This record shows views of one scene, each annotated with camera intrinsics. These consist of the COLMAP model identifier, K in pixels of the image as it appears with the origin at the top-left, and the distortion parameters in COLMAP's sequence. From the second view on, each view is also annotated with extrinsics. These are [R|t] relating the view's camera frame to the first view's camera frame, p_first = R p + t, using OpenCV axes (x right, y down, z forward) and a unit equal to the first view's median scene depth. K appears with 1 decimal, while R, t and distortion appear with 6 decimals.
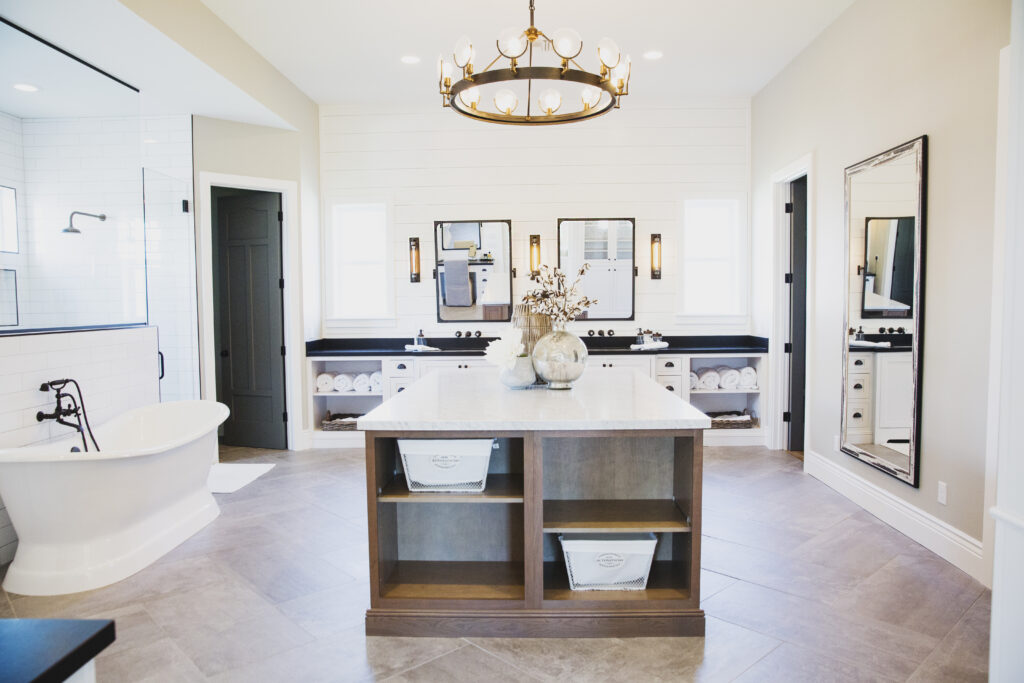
lens RADIAL K [[689.3, 0, 512.0], [0, 689.3, 341.5], [0, 0, 1]] dist [-0.038388, 0.004651]
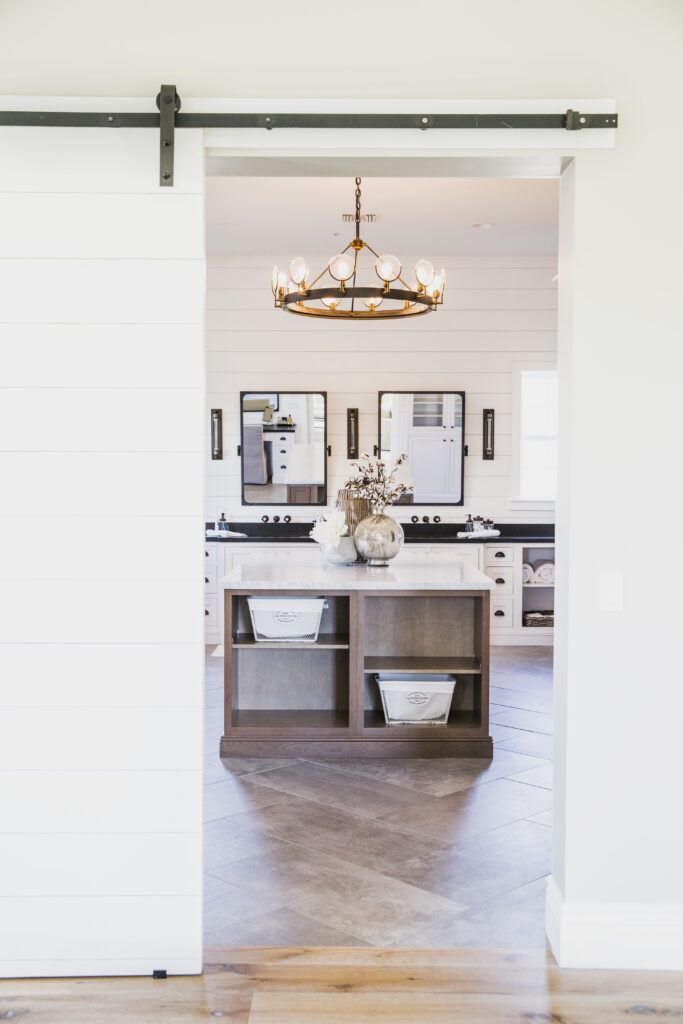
lens RADIAL K [[1122.6, 0, 341.5], [0, 1122.6, 512.0], [0, 0, 1]] dist [0.172661, -0.000253]
pose [[0.999330, 0.012191, 0.034524, -0.054403], [-0.011376, 0.999654, -0.023716, 0.025247], [-0.034801, 0.023307, 0.999122, -0.817314]]
